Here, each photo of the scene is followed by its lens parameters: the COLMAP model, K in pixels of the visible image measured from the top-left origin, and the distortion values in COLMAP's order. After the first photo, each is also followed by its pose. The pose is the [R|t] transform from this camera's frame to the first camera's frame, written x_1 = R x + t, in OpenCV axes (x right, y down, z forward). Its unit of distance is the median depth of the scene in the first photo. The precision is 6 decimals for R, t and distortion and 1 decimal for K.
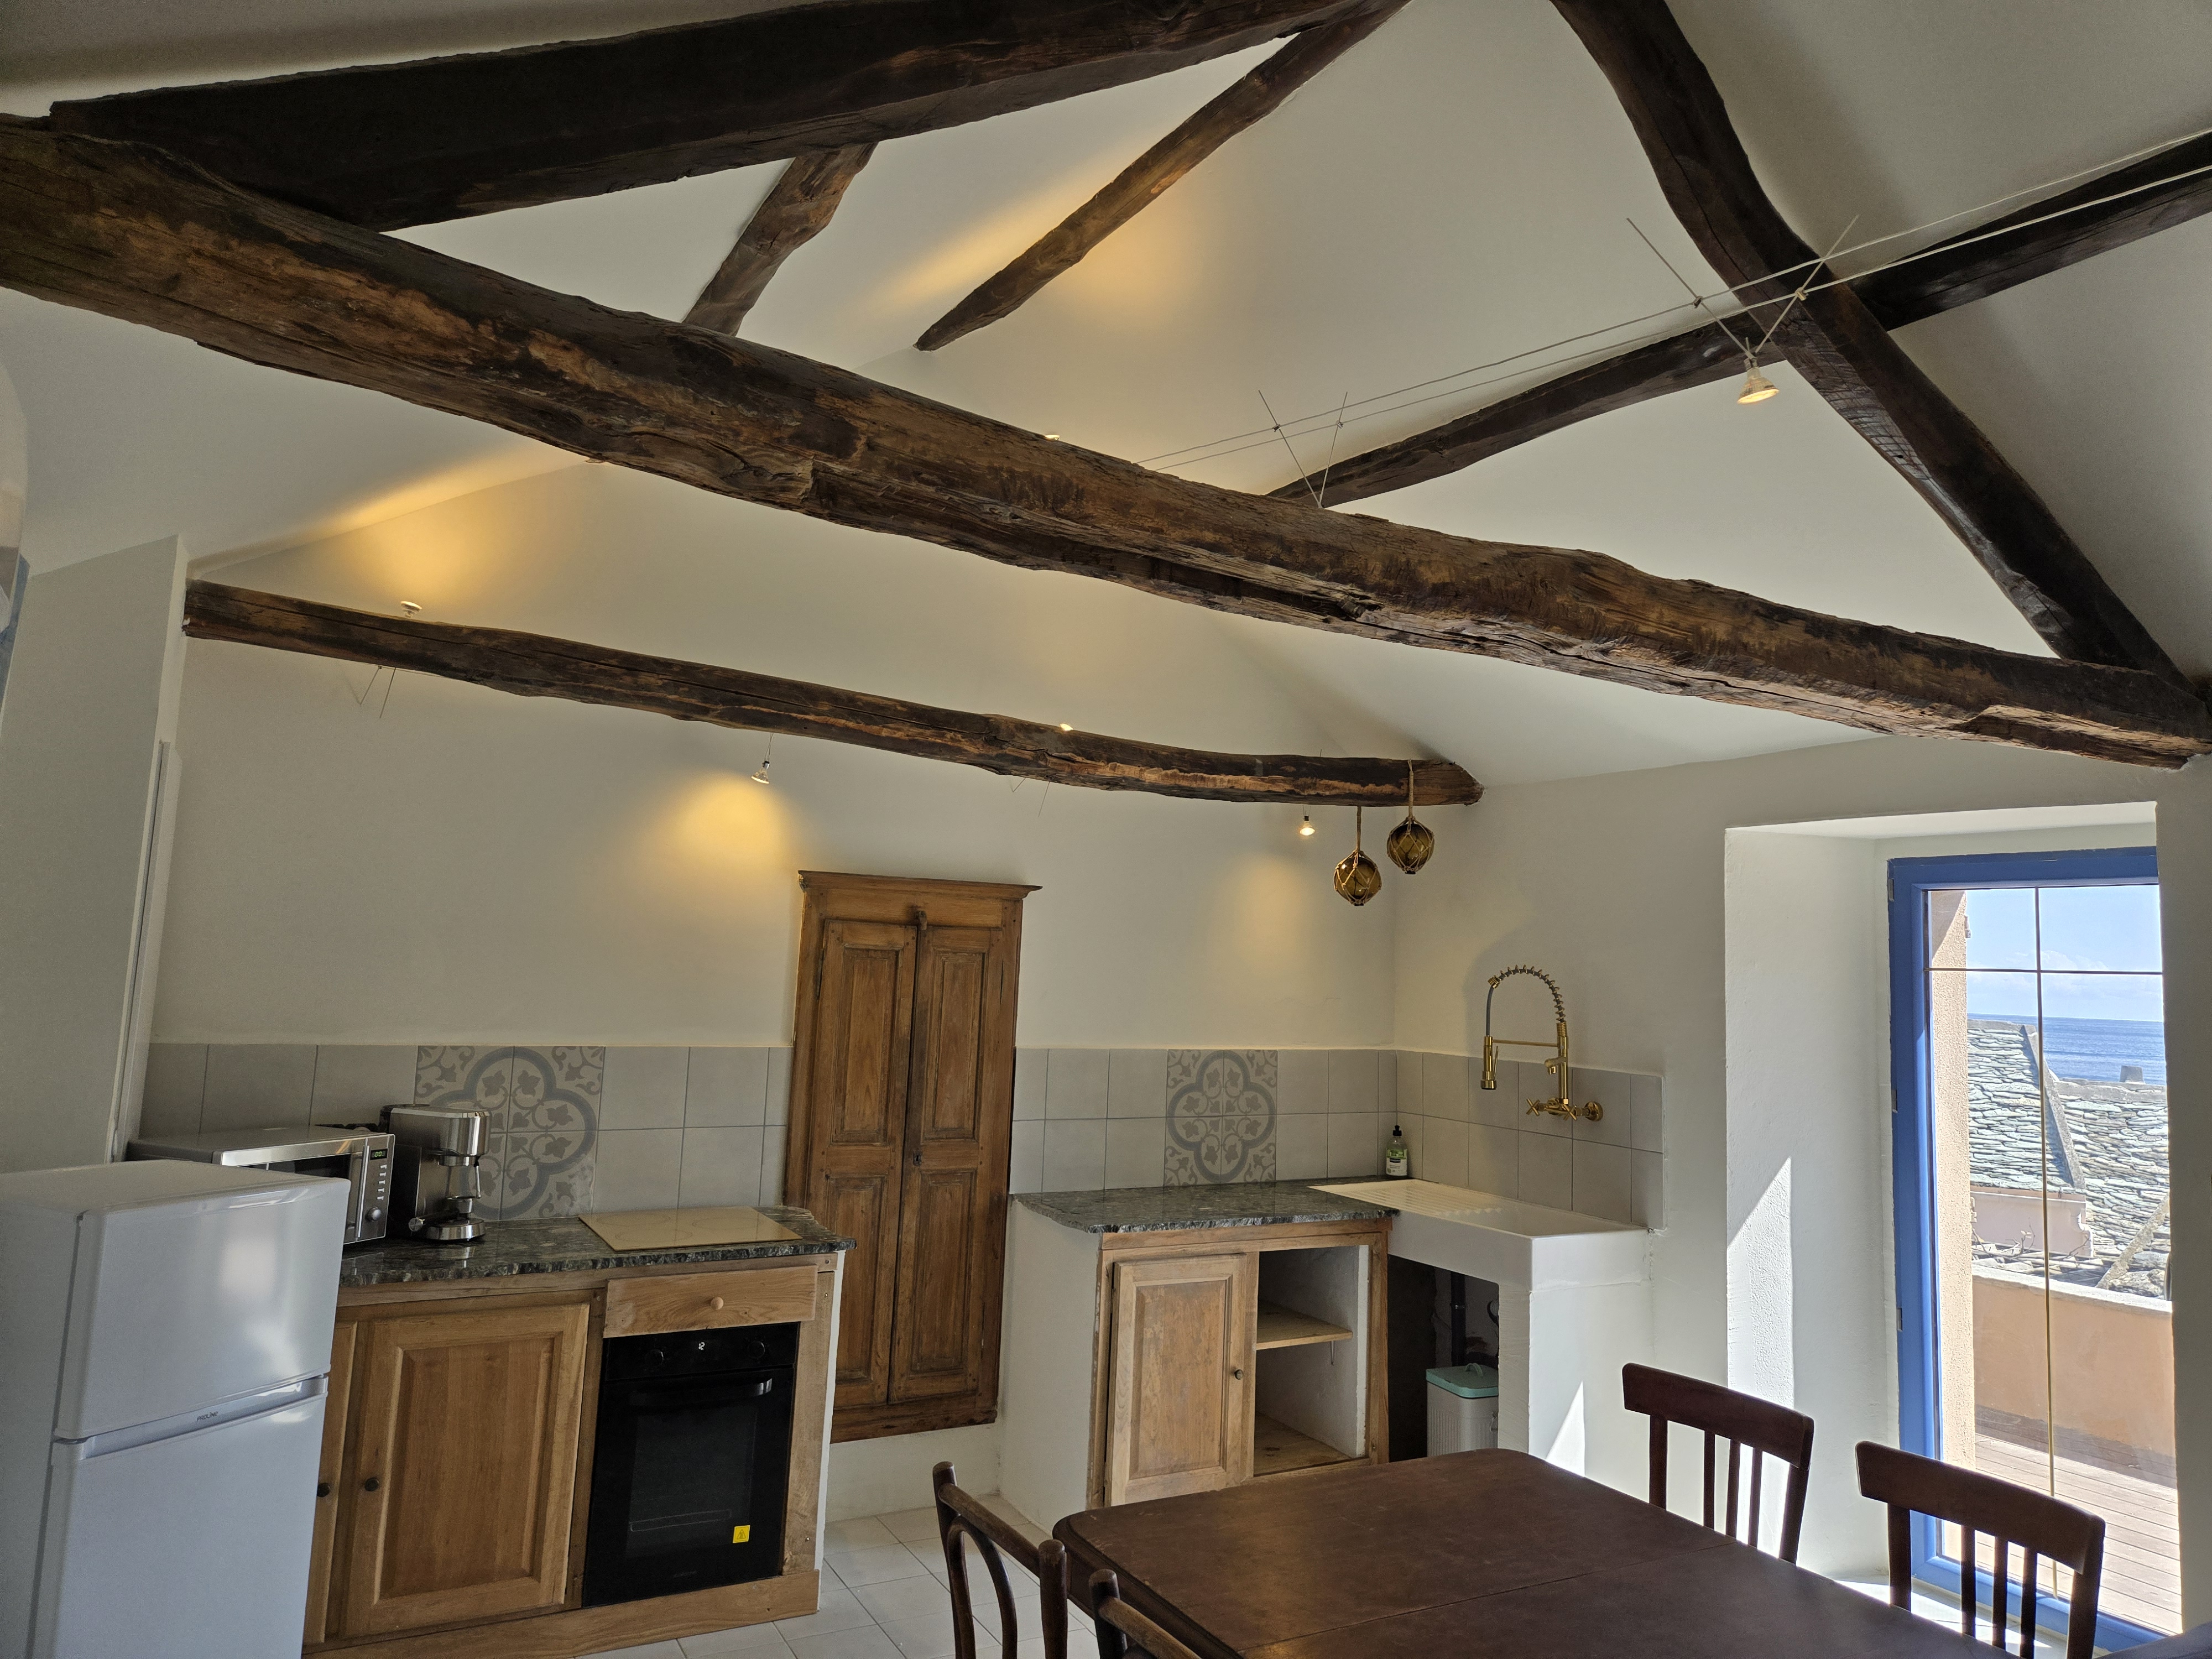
lens RADIAL K [[1484.9, 0, 1122.8], [0, 1484.9, 808.5], [0, 0, 1]] dist [0.051753, -0.019655]
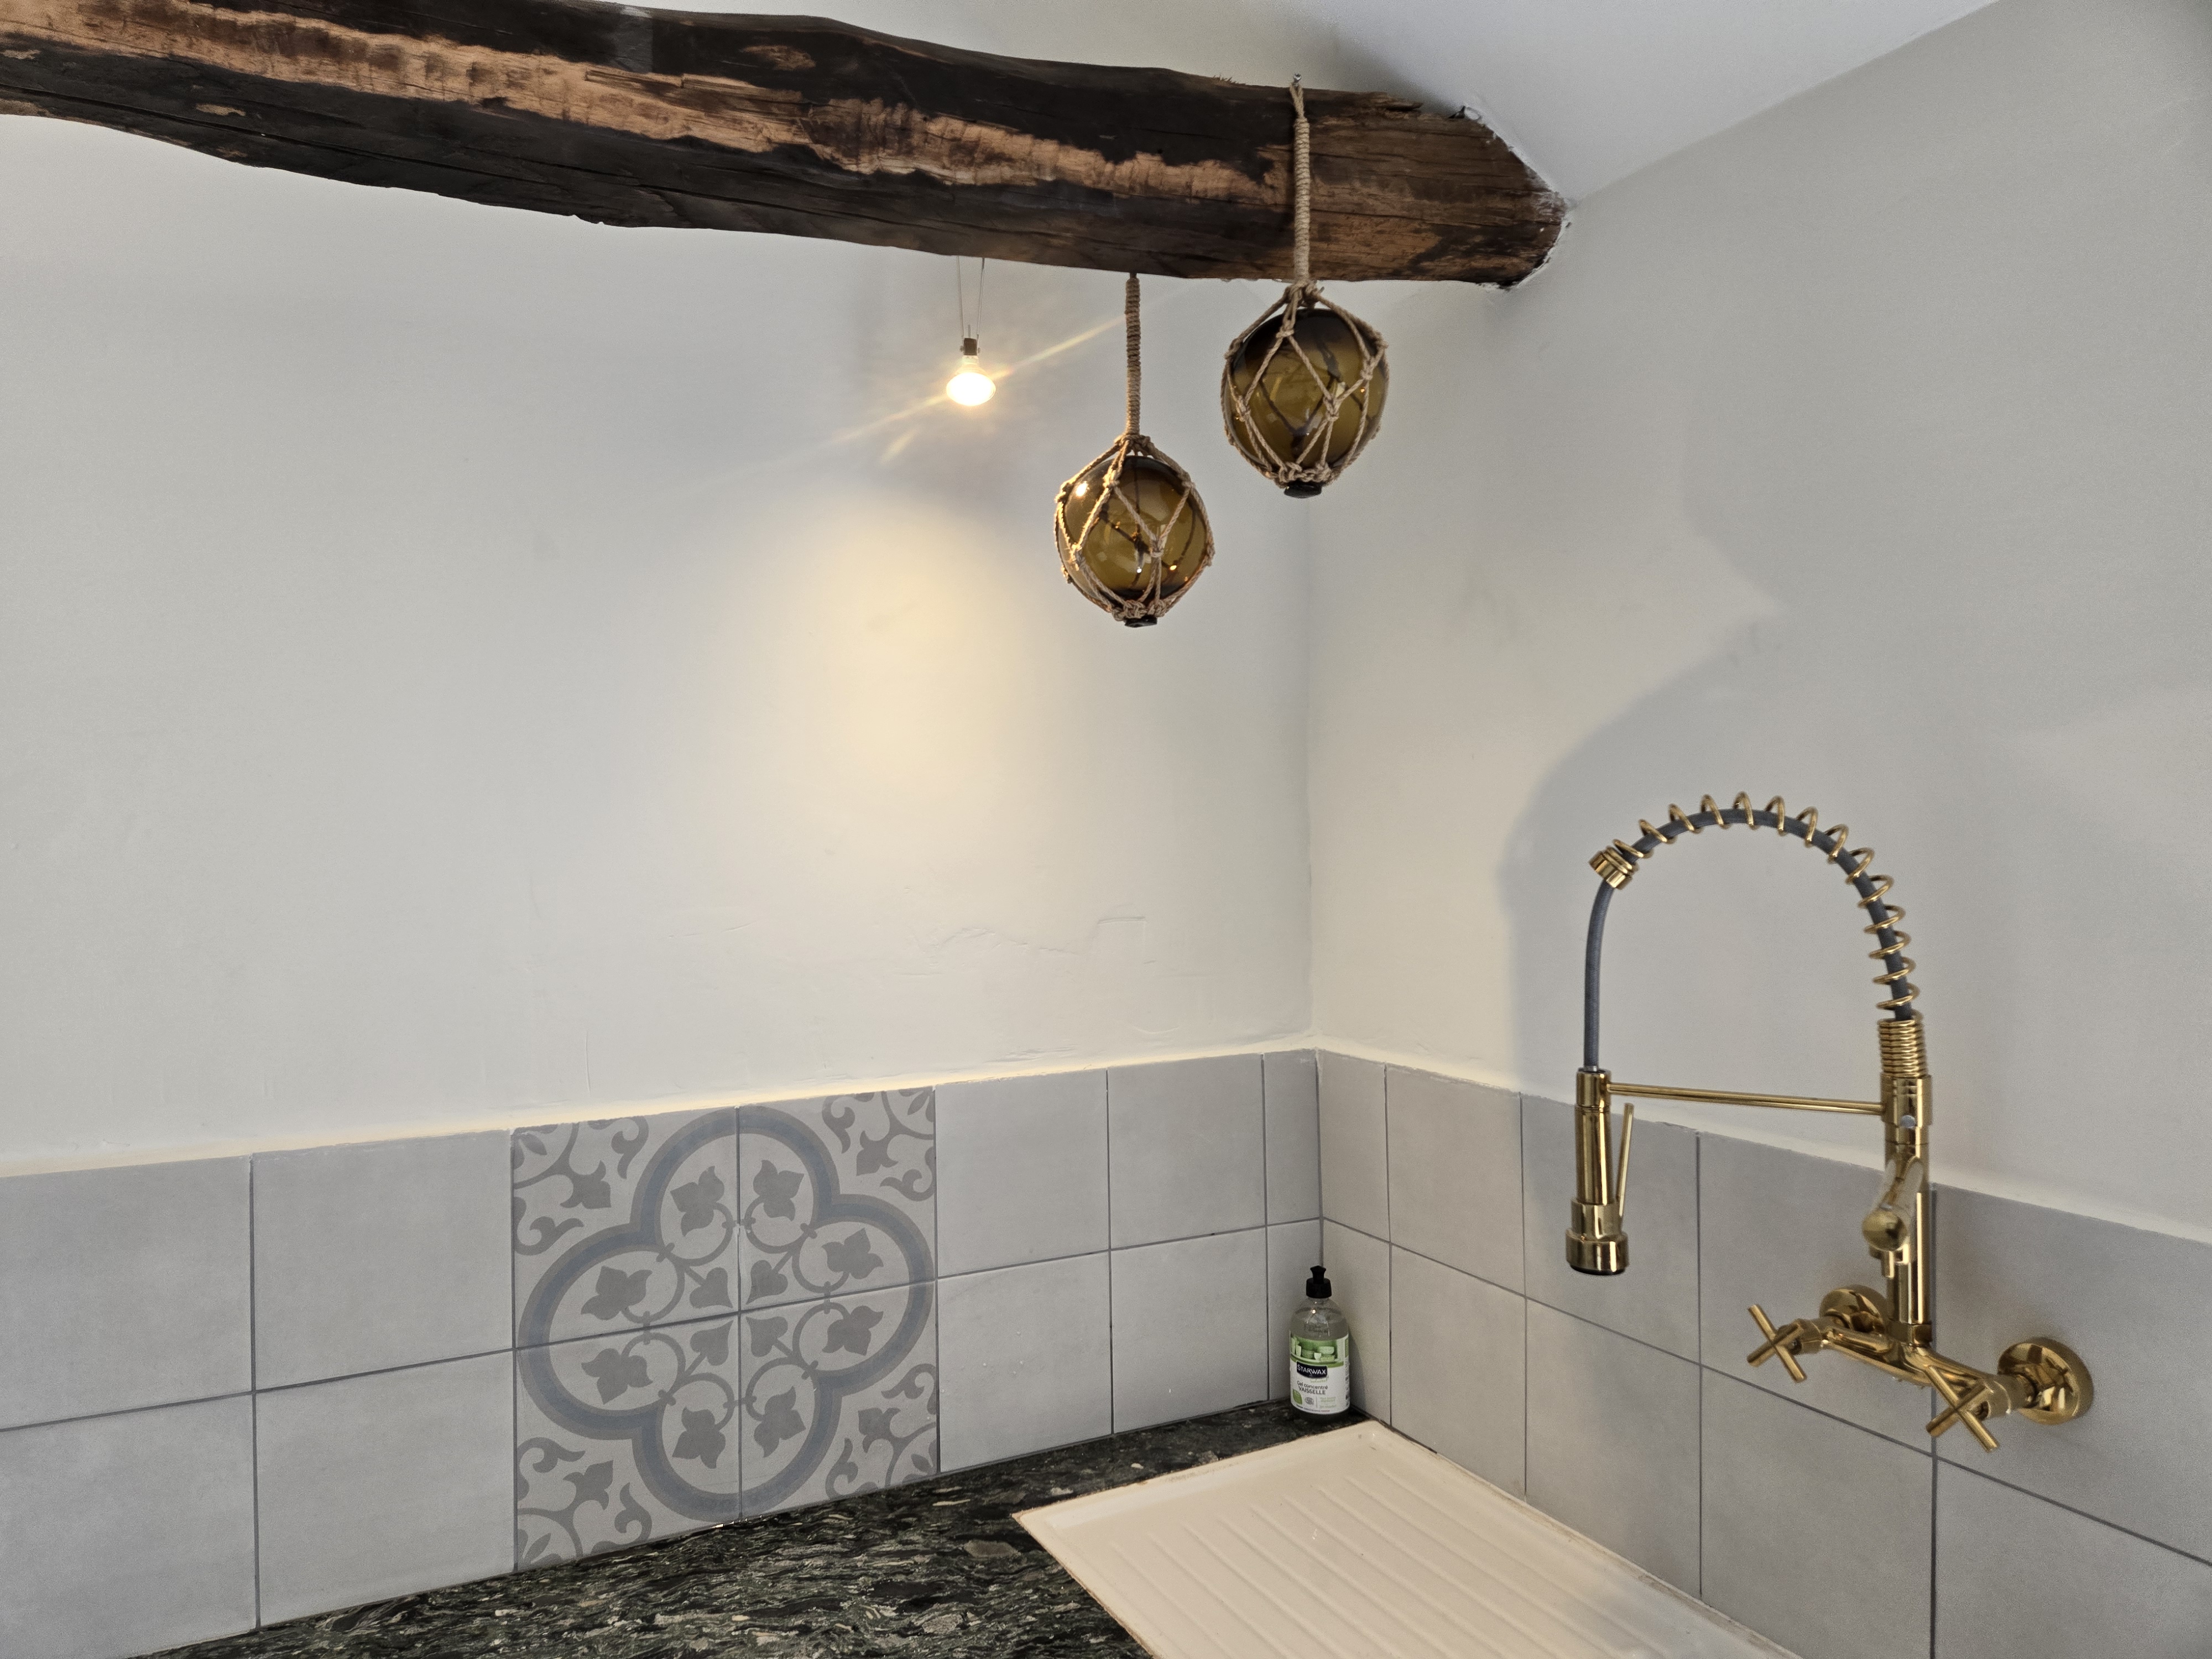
lens RADIAL K [[1484.9, 0, 1079.5], [0, 1484.9, 856.0], [0, 0, 1]] dist [0.051753, -0.019655]
pose [[0.996797, -0.043210, -0.067295, 0.173258], [0.051341, 0.990926, 0.124213, 0.077630], [0.061317, -0.127270, 0.989971, 0.735014]]
